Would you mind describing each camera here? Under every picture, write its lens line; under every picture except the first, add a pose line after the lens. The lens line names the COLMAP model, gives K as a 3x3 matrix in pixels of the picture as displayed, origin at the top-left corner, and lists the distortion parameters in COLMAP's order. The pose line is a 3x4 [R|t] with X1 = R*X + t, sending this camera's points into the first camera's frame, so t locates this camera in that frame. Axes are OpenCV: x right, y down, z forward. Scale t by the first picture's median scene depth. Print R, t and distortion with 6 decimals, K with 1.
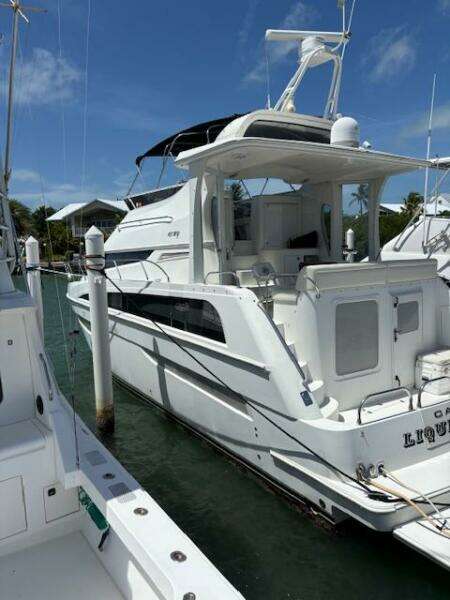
lens RADIAL K [[452.6, 0, 228.2], [0, 452.6, 294.3], [0, 0, 1]] dist [0.068293, -0.061342]
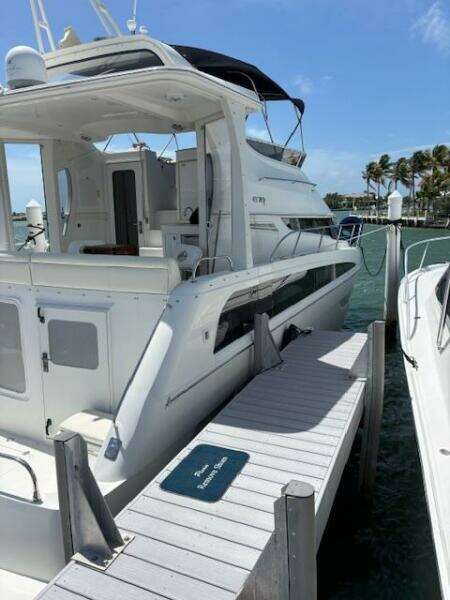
lens RADIAL K [[452.6, 0, 218.4], [0, 452.6, 297.8], [0, 0, 1]] dist [0.068293, -0.061342]
pose [[0.451386, 0.183163, -0.873328, 1.097655], [-0.080453, 0.983074, 0.164597, -0.143593], [0.888694, -0.004035, 0.458482, 0.944664]]
